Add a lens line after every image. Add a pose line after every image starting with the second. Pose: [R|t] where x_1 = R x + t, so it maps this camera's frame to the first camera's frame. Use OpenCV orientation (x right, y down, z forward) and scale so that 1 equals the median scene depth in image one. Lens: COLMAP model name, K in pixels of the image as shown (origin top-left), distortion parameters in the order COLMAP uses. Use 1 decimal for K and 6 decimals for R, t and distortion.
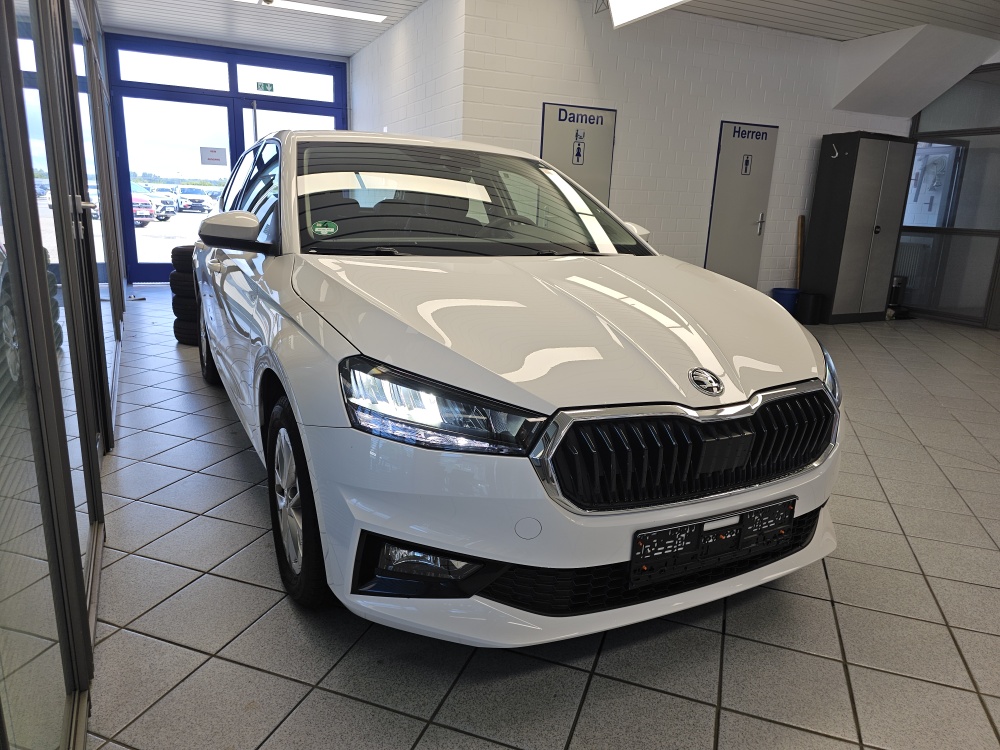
lens RADIAL K [[689.1, 0, 500.0], [0, 689.1, 375.0], [0, 0, 1]] dist [0.065607, -0.056360]
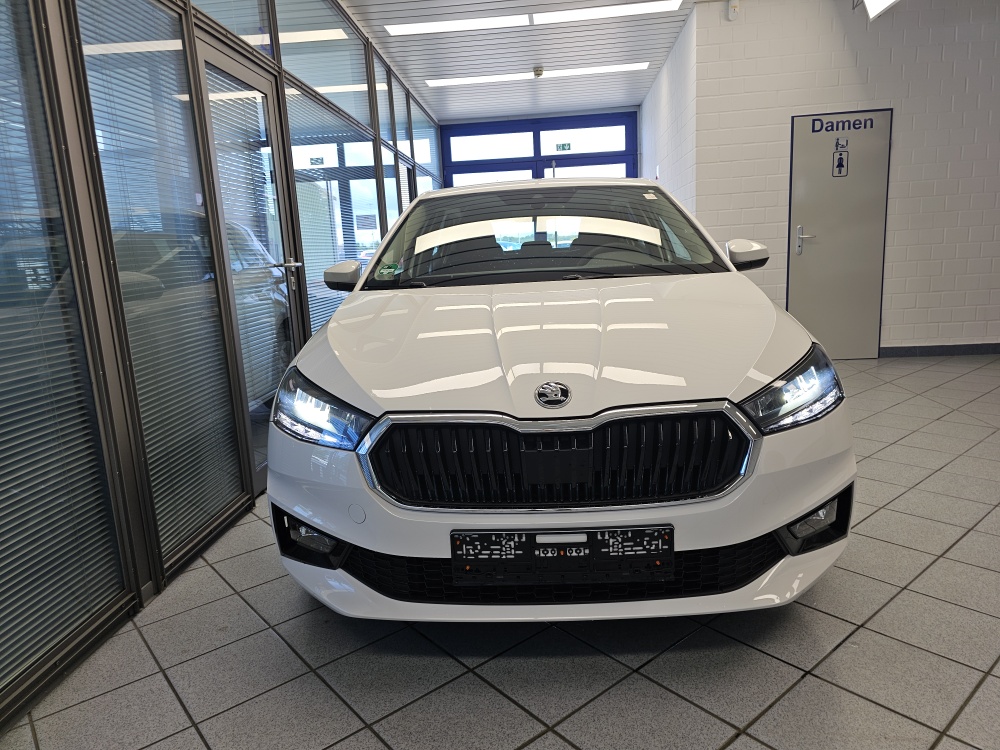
lens RADIAL K [[689.1, 0, 500.0], [0, 689.1, 375.0], [0, 0, 1]] dist [0.065607, -0.056360]
pose [[0.862263, 0.008681, -0.506387, 0.198261], [-0.037473, 0.998206, -0.046695, 0.008245], [0.505073, 0.059239, 0.861041, 0.025578]]
